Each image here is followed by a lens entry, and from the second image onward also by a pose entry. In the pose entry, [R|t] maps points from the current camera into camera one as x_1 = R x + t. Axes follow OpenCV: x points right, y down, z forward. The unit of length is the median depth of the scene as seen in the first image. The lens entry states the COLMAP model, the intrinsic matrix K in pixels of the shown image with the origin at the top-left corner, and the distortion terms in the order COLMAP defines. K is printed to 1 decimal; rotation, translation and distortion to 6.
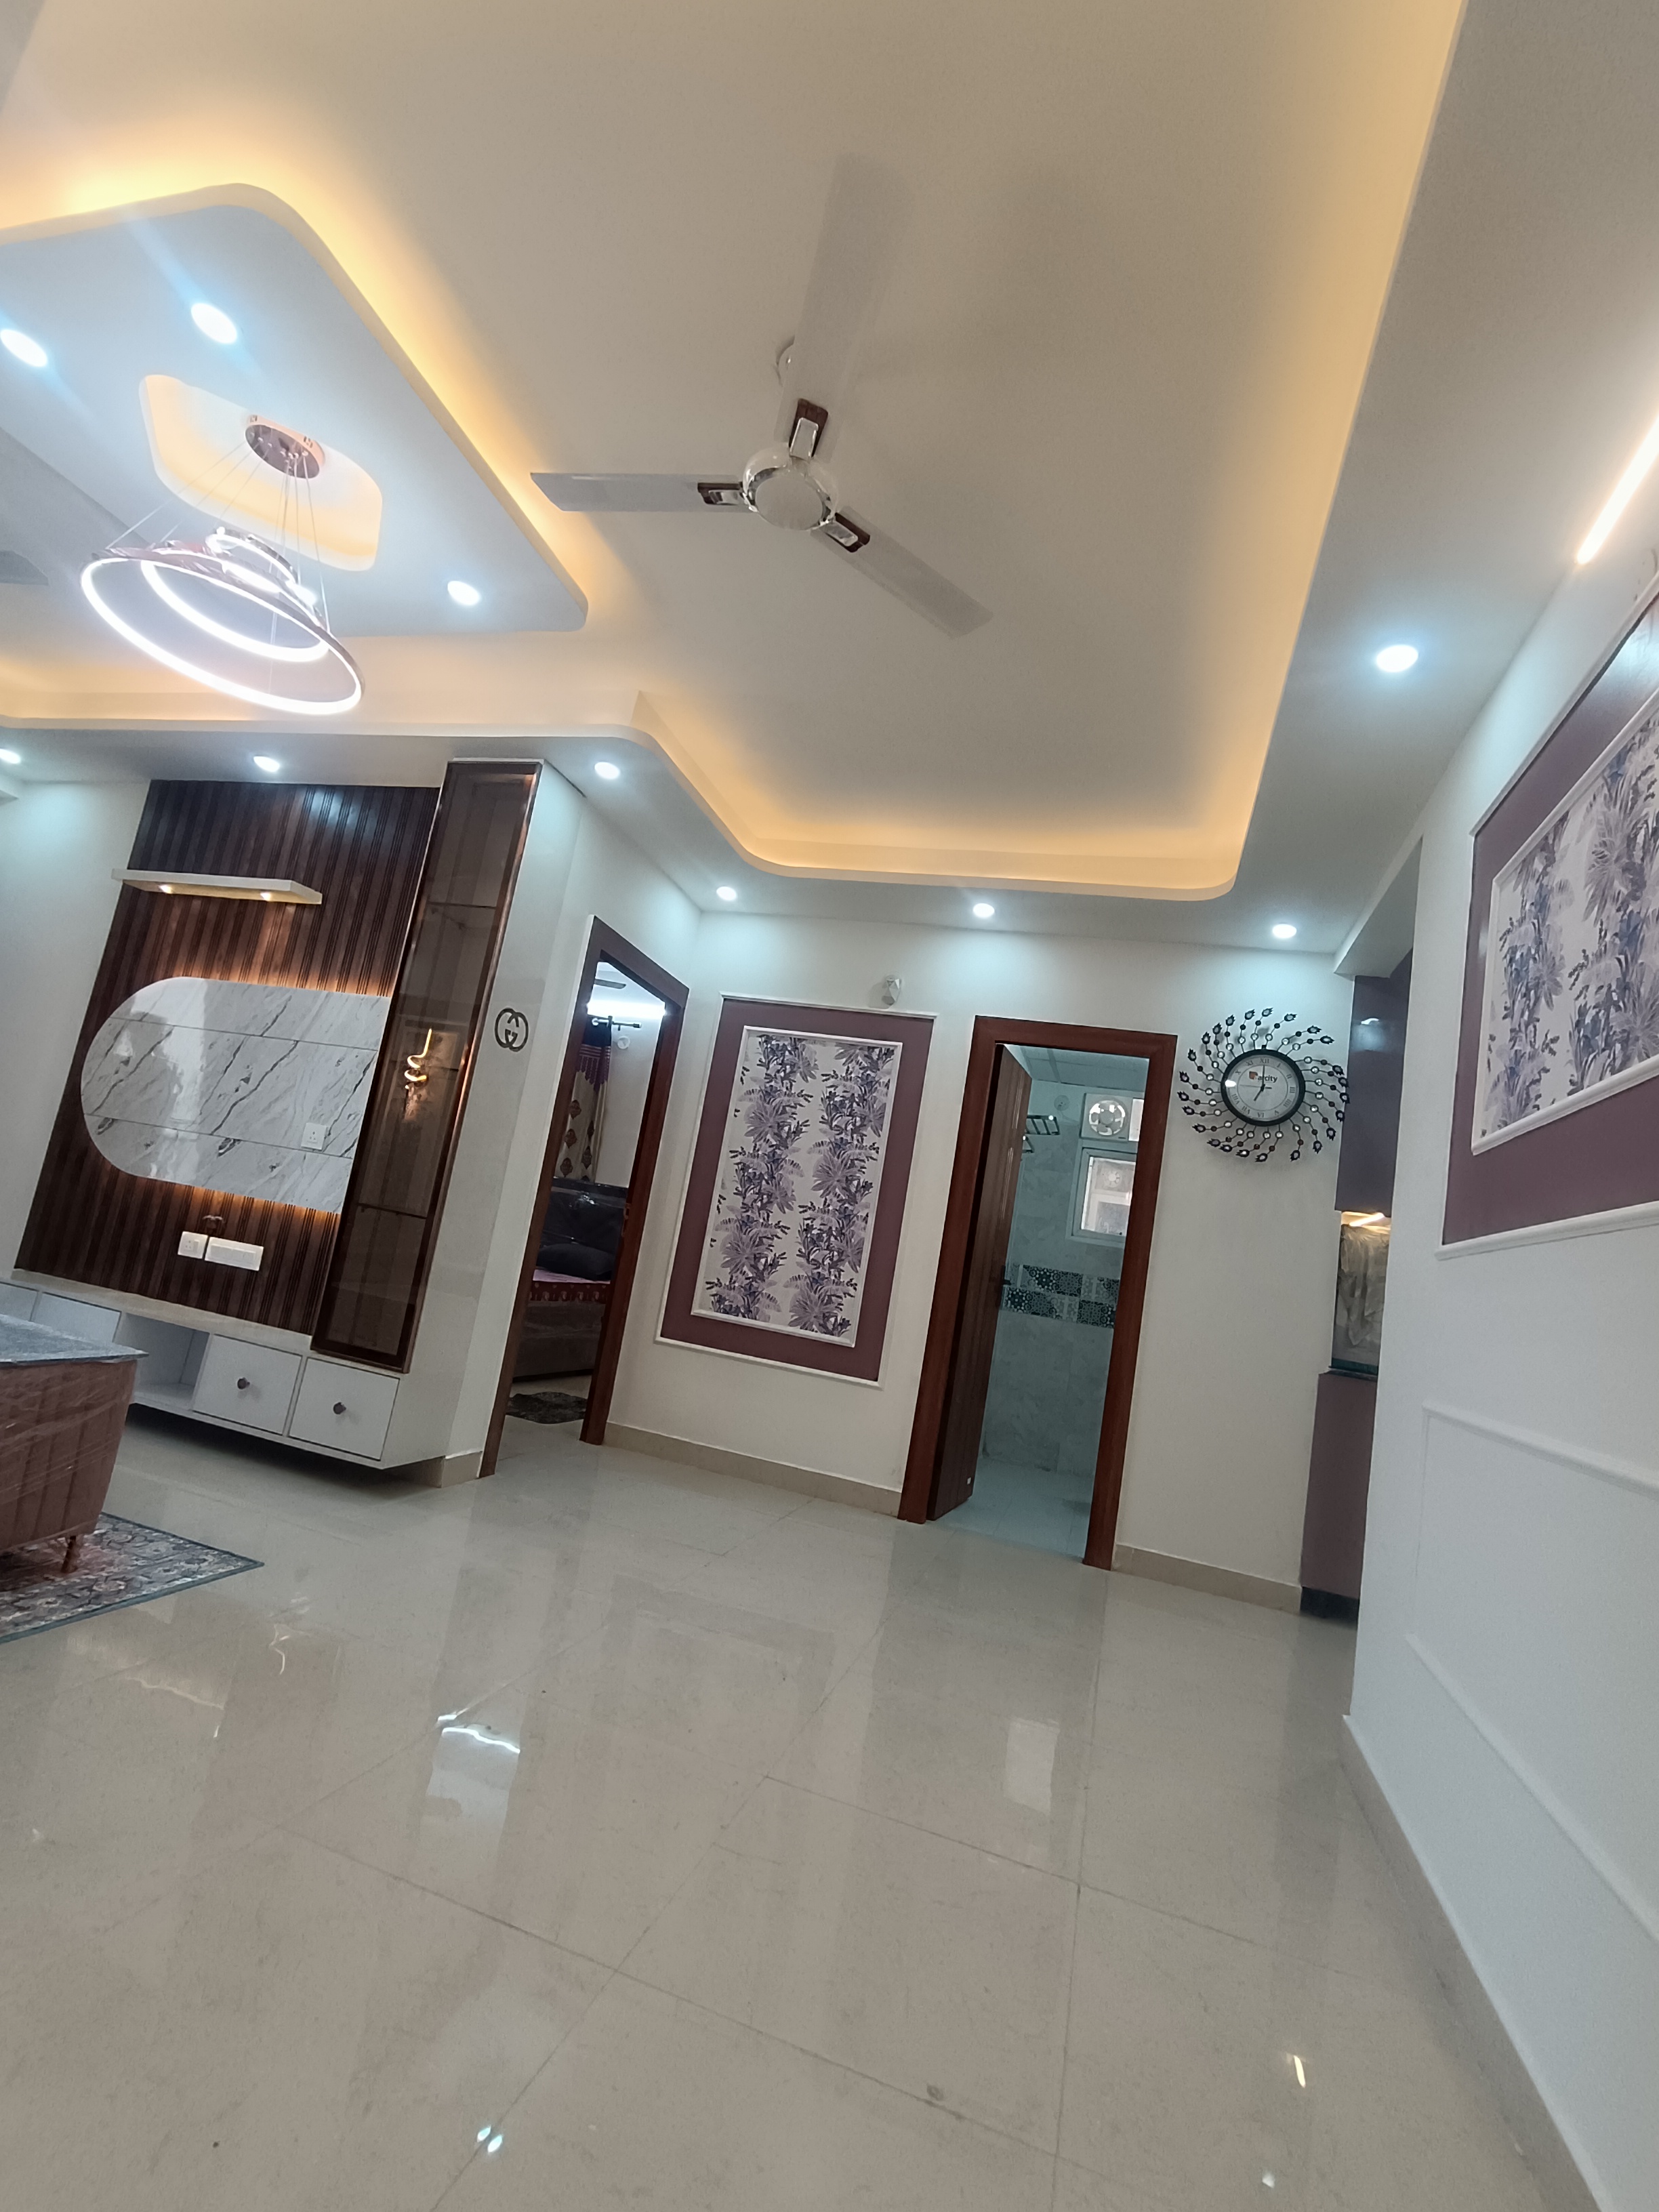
lens RADIAL K [[1007.3, 0, 840.6], [0, 1007.3, 1099.5], [0, 0, 1]] dist [-0.010401, 0.001712]
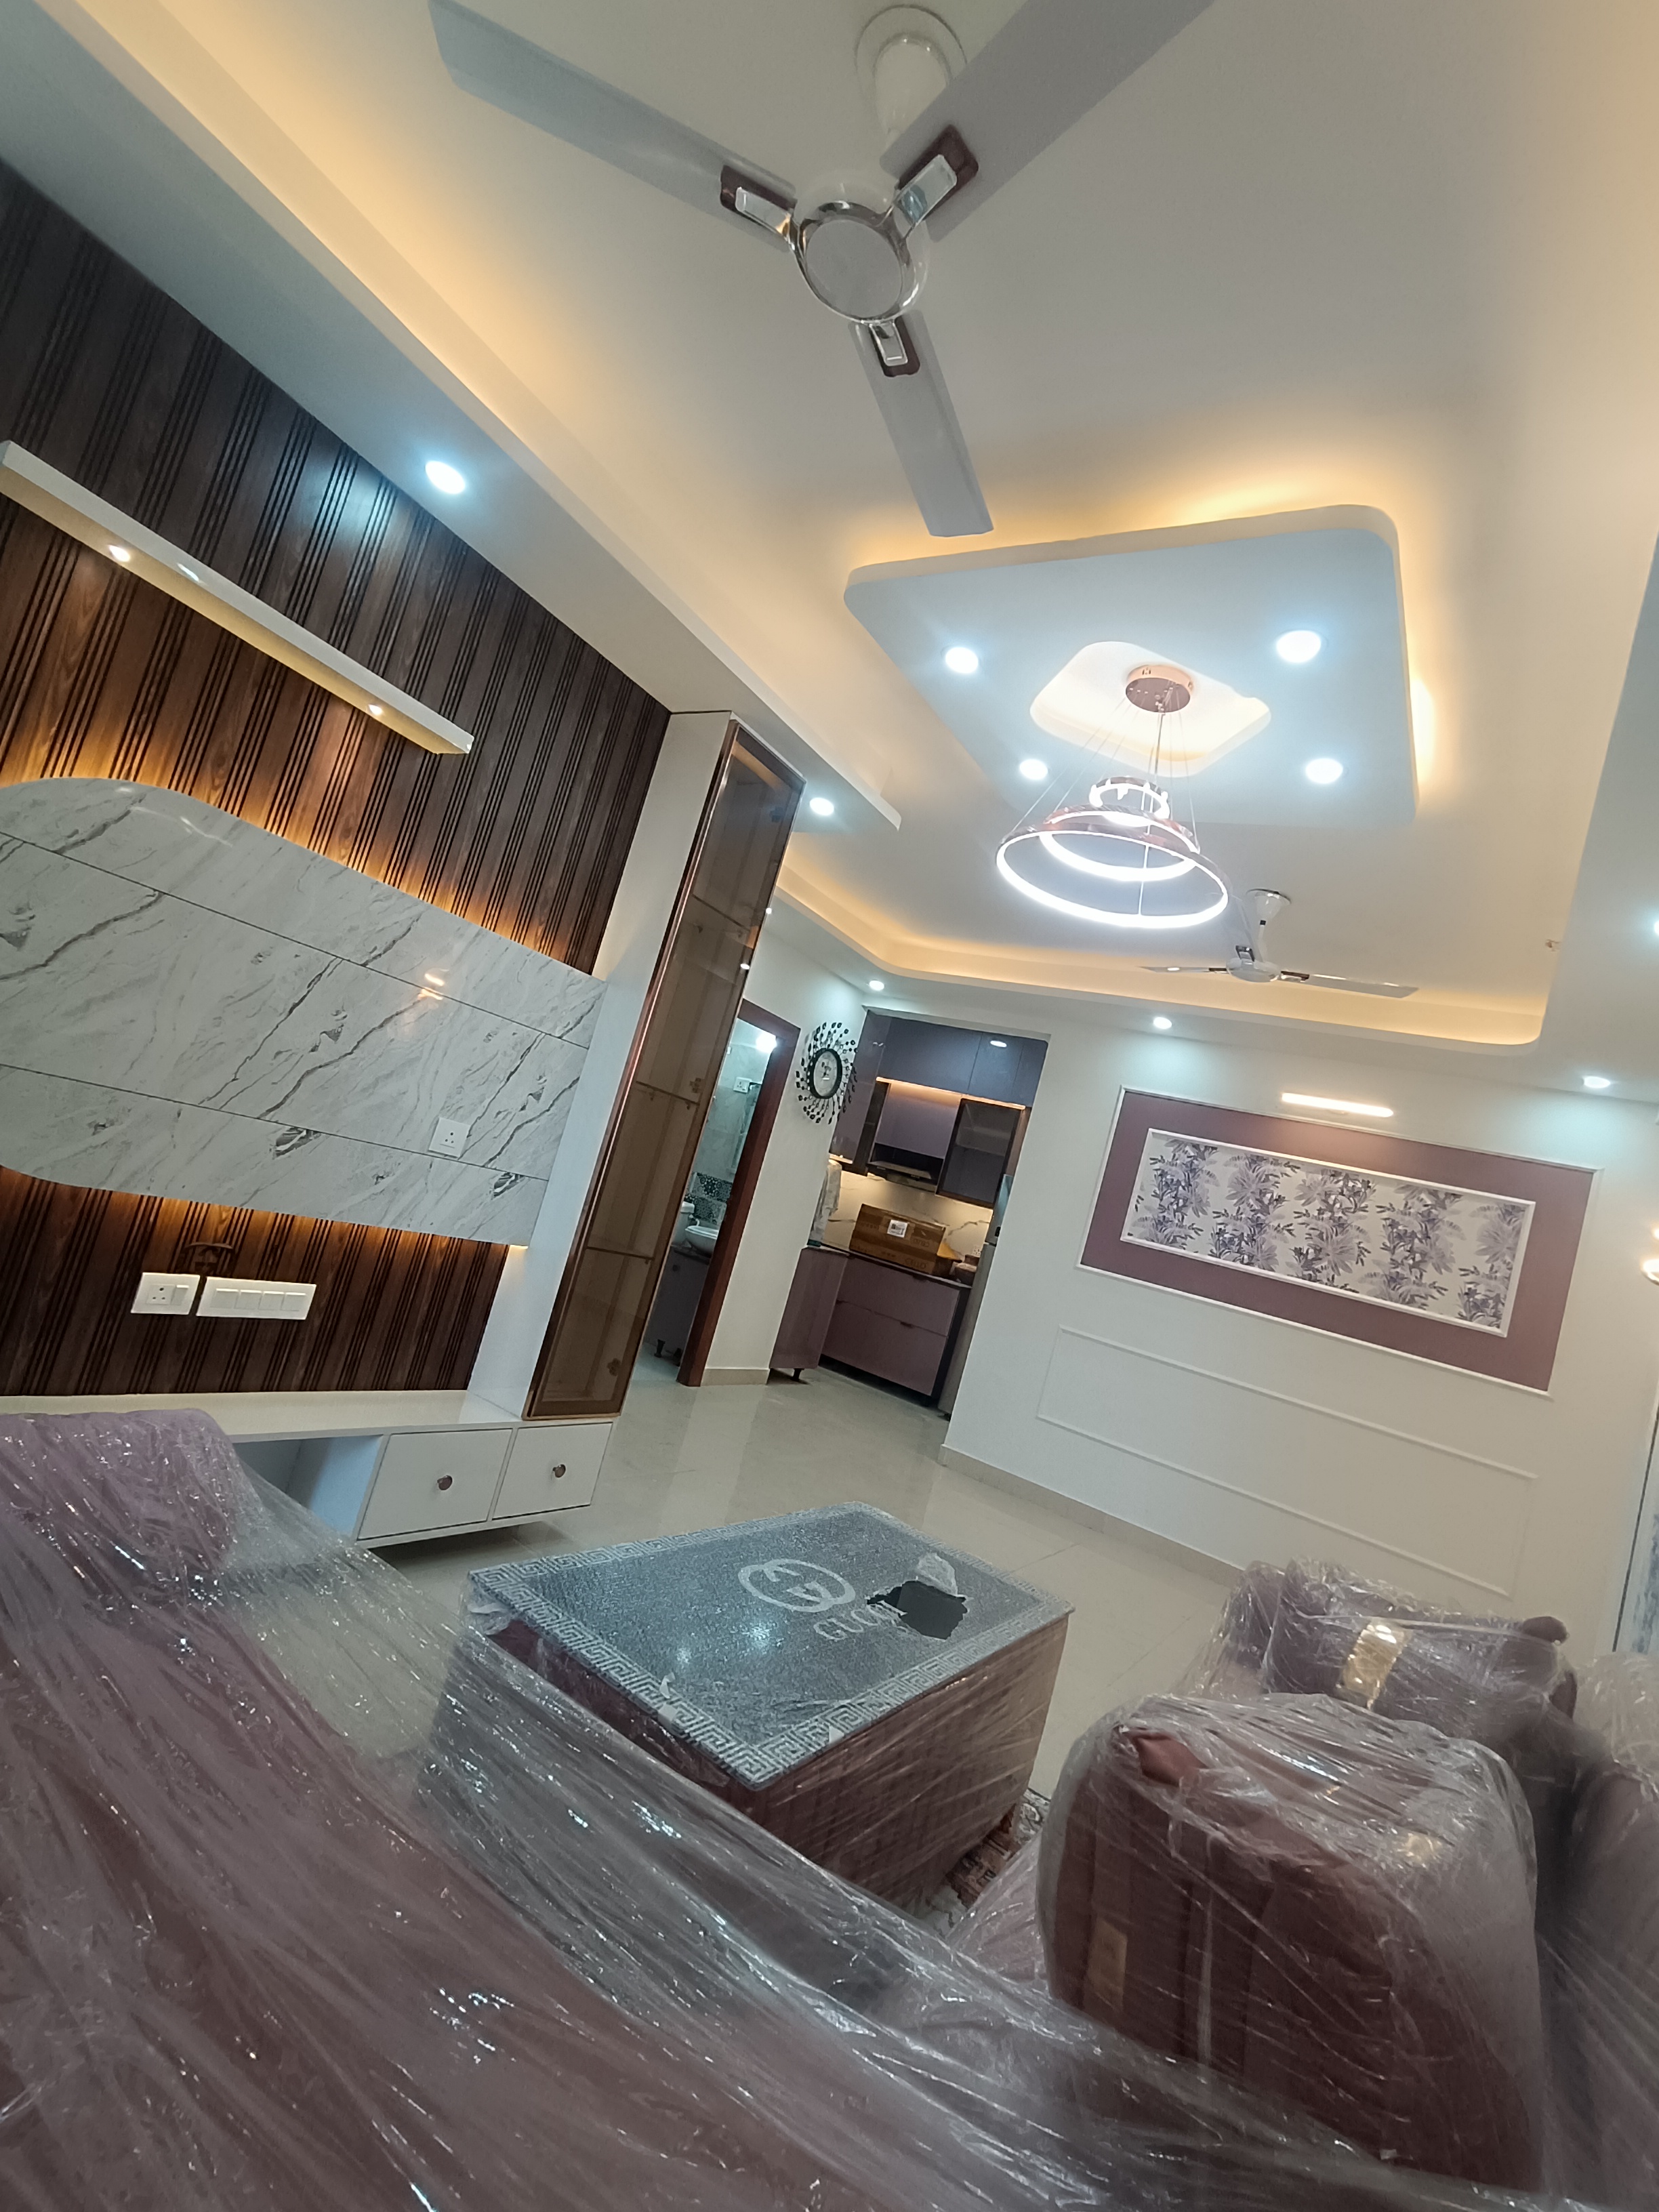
lens RADIAL K [[1007.3, 0, 837.7], [0, 1007.3, 1118.5], [0, 0, 1]] dist [-0.010401, 0.001712]
pose [[0.312119, -0.014040, 0.949939, -1.094902], [-0.355387, 0.925572, 0.130449, -0.163930], [-0.881068, -0.378312, 0.283899, 0.546728]]
